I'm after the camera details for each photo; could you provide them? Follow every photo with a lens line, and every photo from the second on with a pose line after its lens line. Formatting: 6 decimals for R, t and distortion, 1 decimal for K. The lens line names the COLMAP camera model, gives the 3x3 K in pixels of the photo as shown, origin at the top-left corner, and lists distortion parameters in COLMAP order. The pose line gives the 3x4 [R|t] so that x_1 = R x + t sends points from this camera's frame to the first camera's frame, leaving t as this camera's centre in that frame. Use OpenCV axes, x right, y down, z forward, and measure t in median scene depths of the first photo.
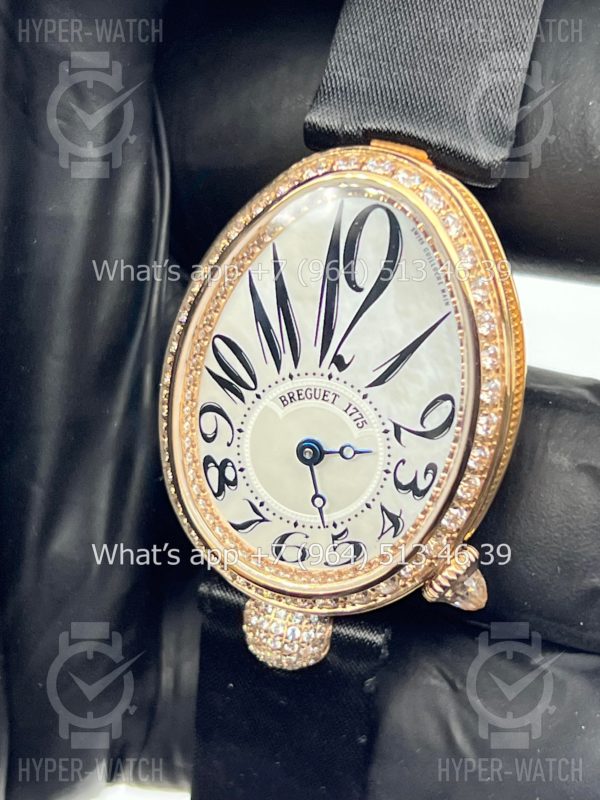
lens RADIAL K [[1957.3, 0, 300.0], [0, 1957.3, 400.0], [0, 0, 1]] dist [0.110448, -0.107198]
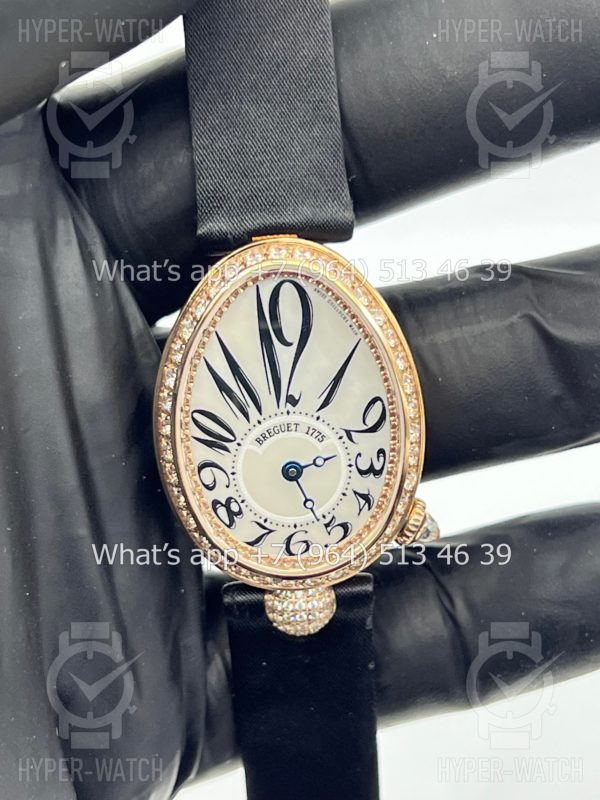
lens RADIAL K [[1957.3, 0, 300.0], [0, 1957.3, 400.0], [0, 0, 1]] dist [0.110448, -0.107198]
pose [[0.911963, -0.320410, 0.256242, -0.314818], [0.318138, 0.946647, 0.051455, -0.085717], [-0.259058, 0.034596, 0.965242, -0.290793]]
